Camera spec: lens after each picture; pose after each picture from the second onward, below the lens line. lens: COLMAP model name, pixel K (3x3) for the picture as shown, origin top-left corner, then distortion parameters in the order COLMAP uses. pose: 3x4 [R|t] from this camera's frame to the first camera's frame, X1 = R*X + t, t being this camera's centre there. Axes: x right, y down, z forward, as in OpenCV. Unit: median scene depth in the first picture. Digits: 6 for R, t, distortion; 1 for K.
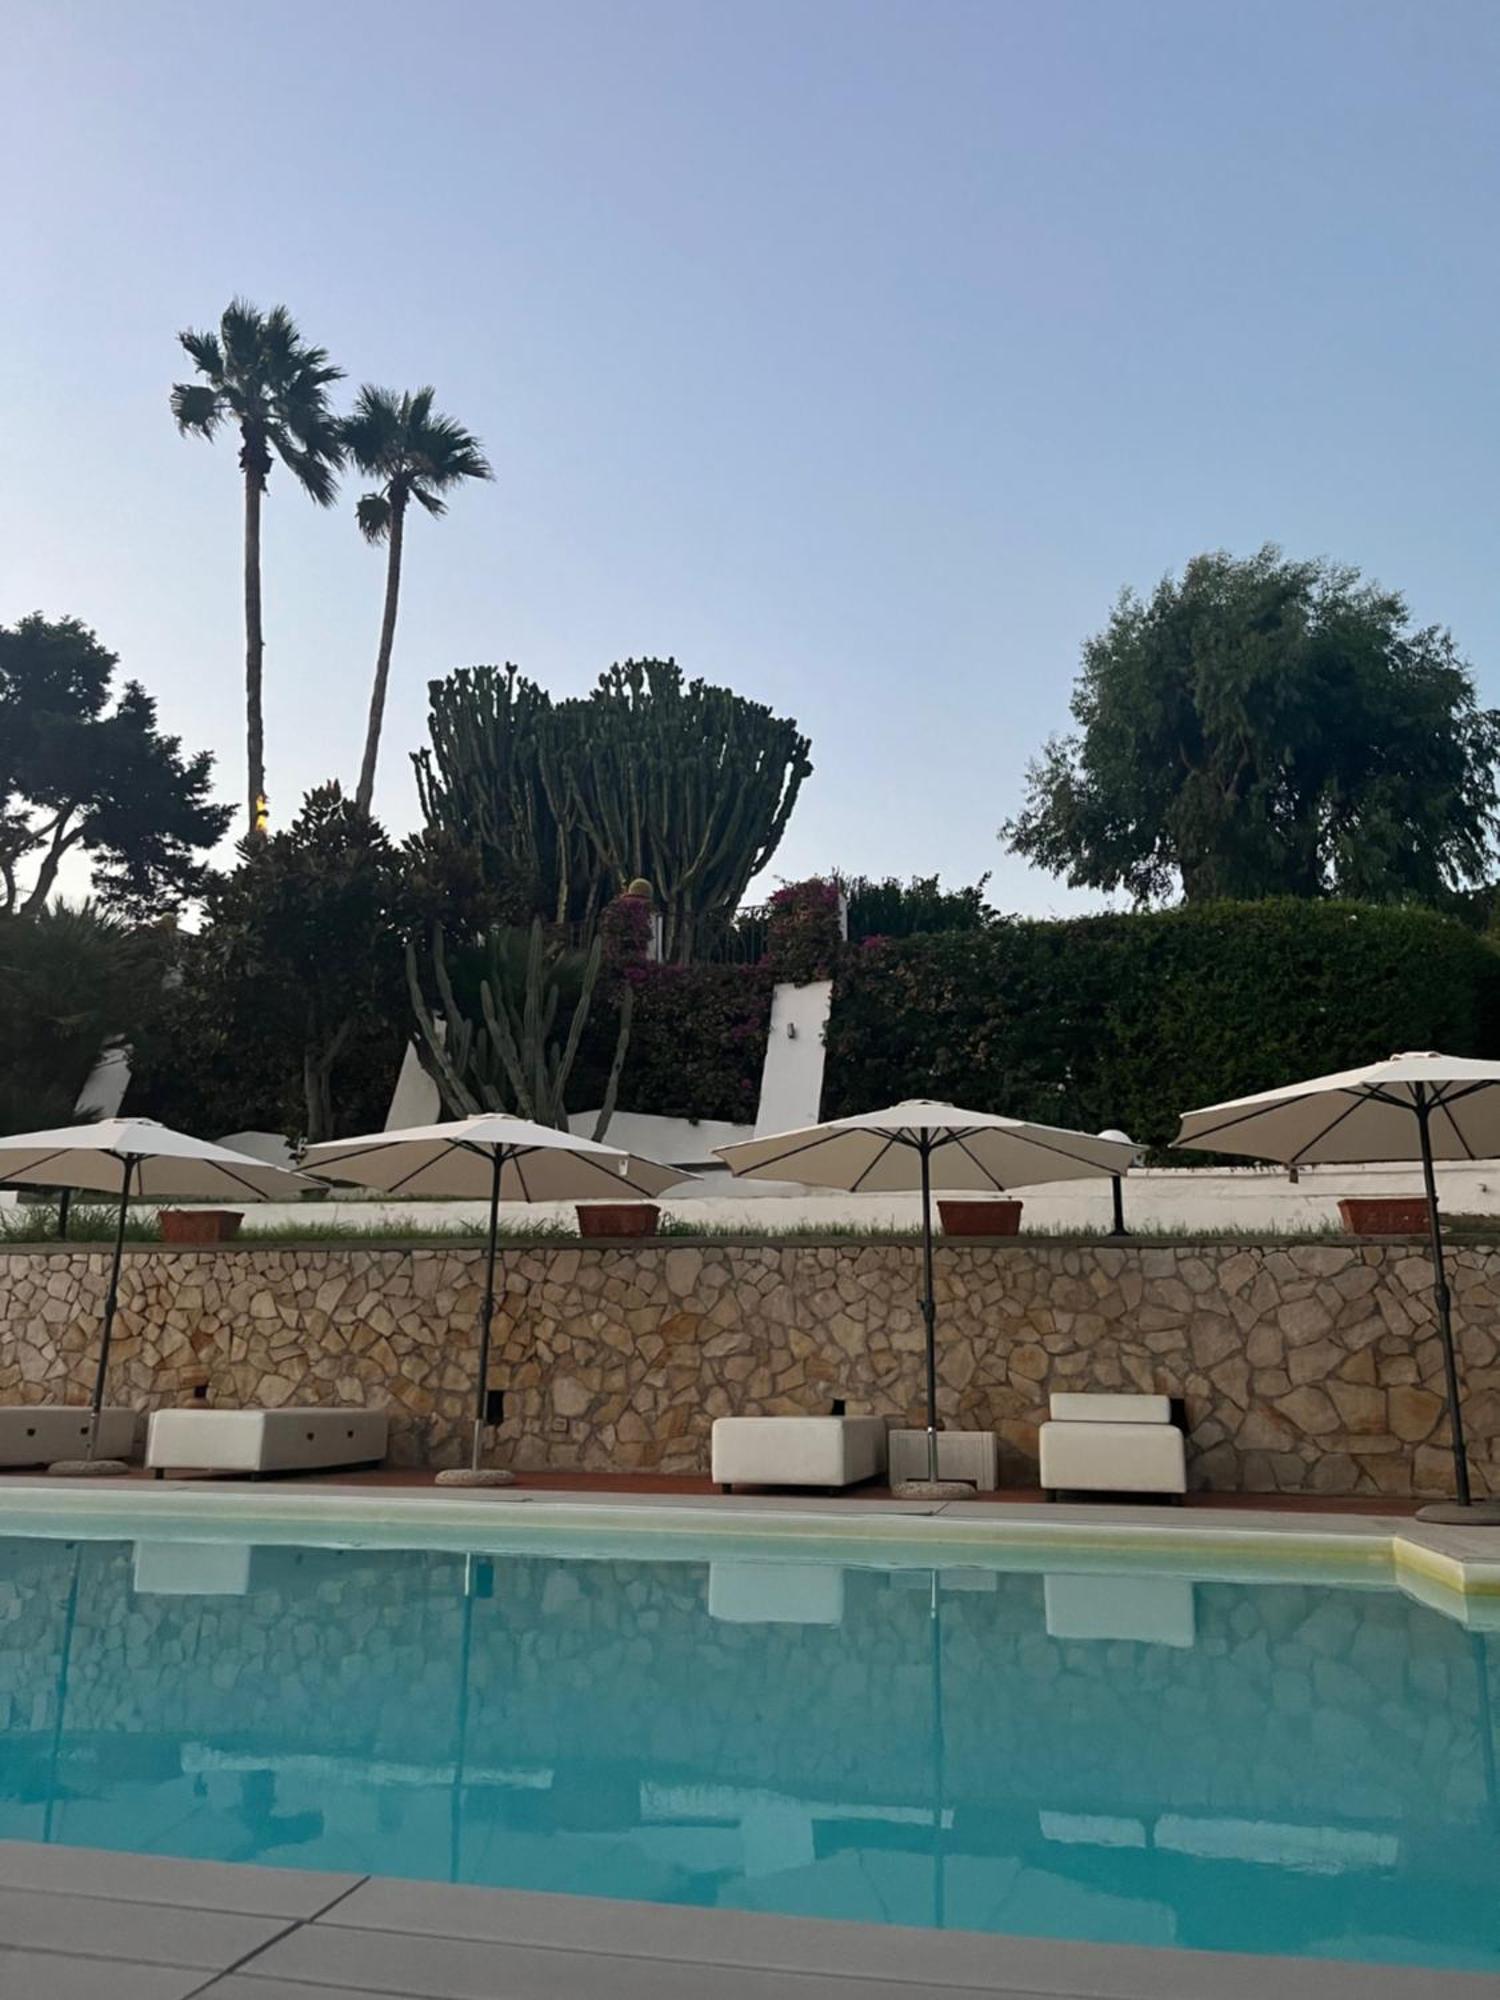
lens RADIAL K [[1518.5, 0, 745.7], [0, 1518.5, 988.9], [0, 0, 1]] dist [0.052499, -0.076822]
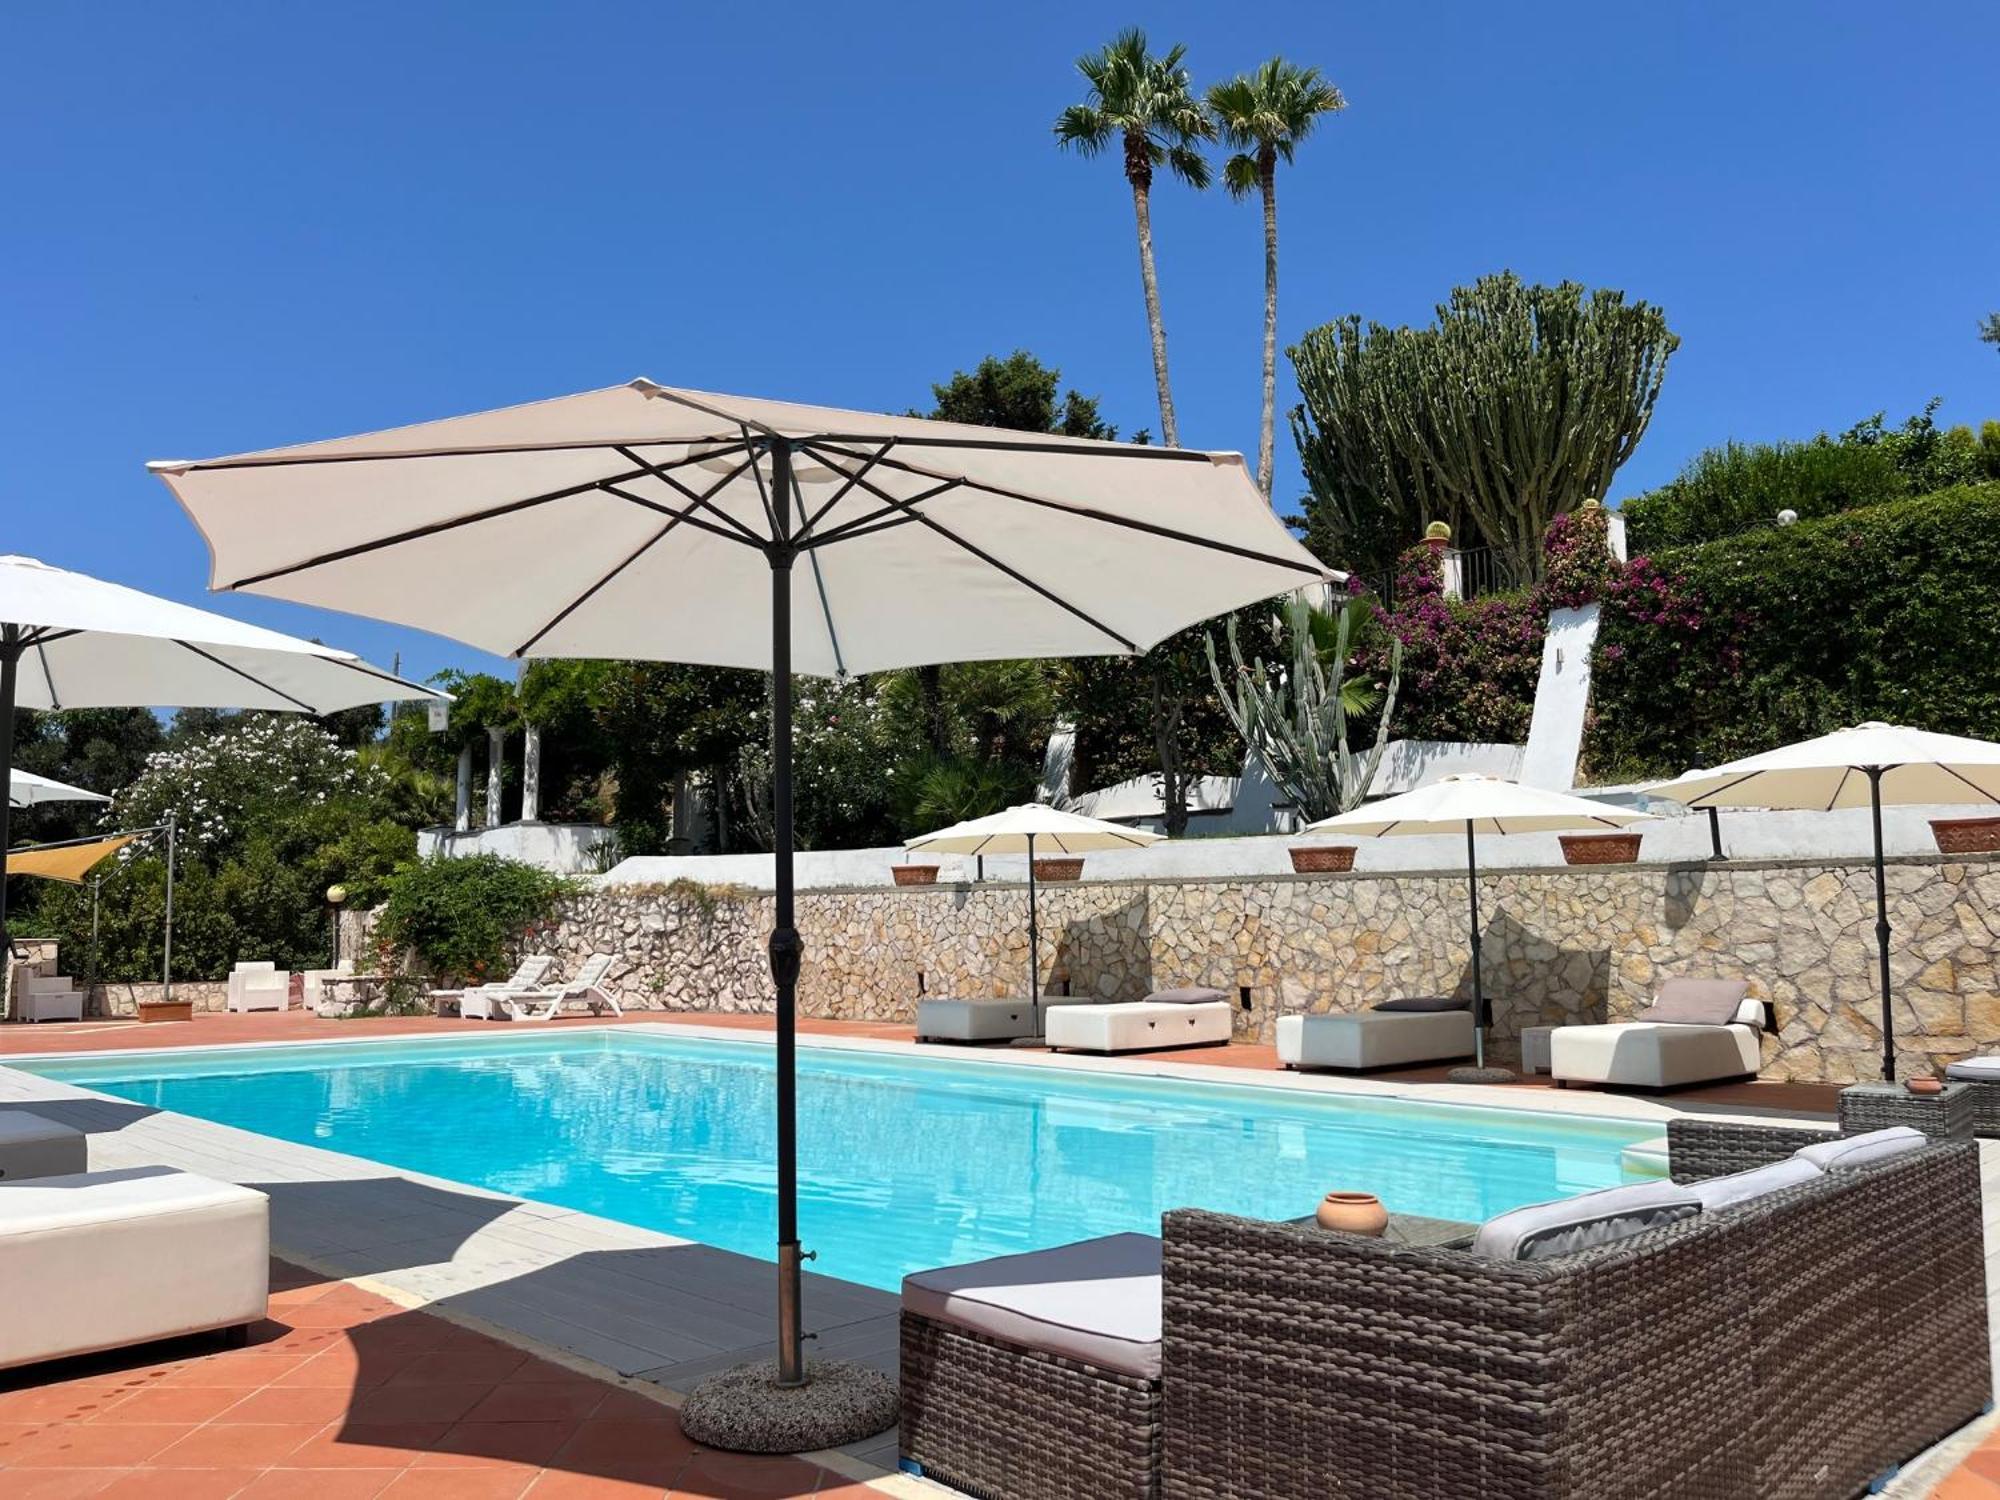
lens RADIAL K [[1518.5, 0, 1014.4], [0, 1518.5, 760.2], [0, 0, 1]] dist [0.052499, -0.076822]
pose [[0.843779, -0.076935, -0.531148, 0.392833], [0.154623, 0.982557, 0.103312, -0.102141], [0.513935, -0.169300, 0.840957, -0.193729]]
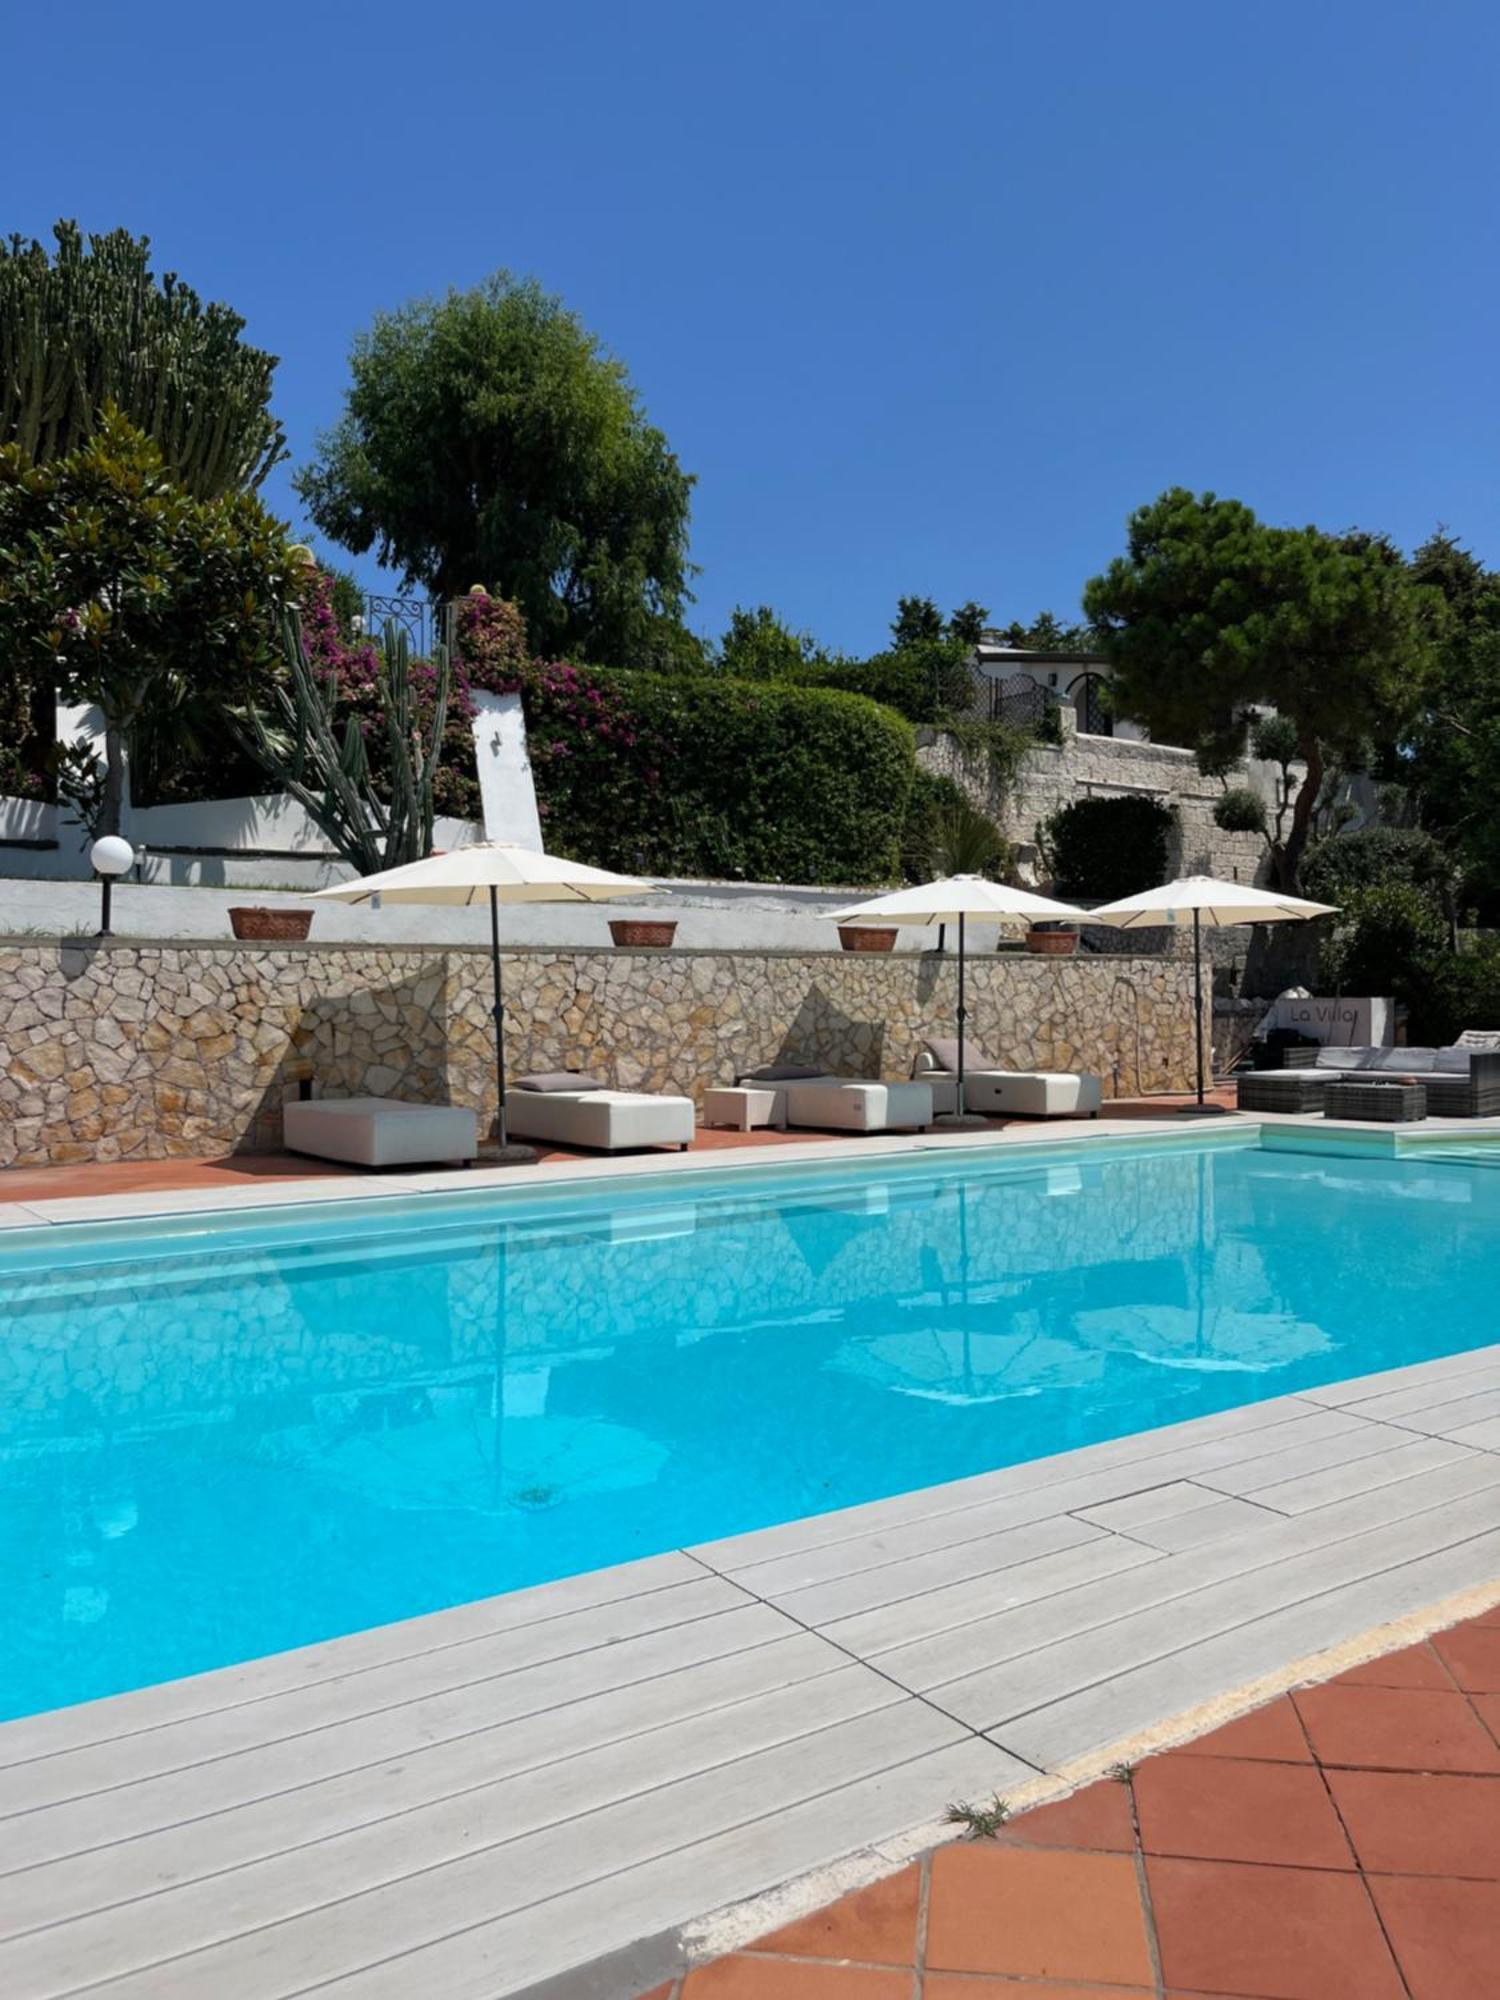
lens RADIAL K [[1518.5, 0, 740.8], [0, 1518.5, 1012.0], [0, 0, 1]] dist [0.052499, -0.076822]
pose [[0.667812, -0.026309, 0.743865, -0.976109], [-0.177233, 0.965010, 0.193244, -0.036783], [-0.722921, -0.260888, 0.639783, 0.148321]]
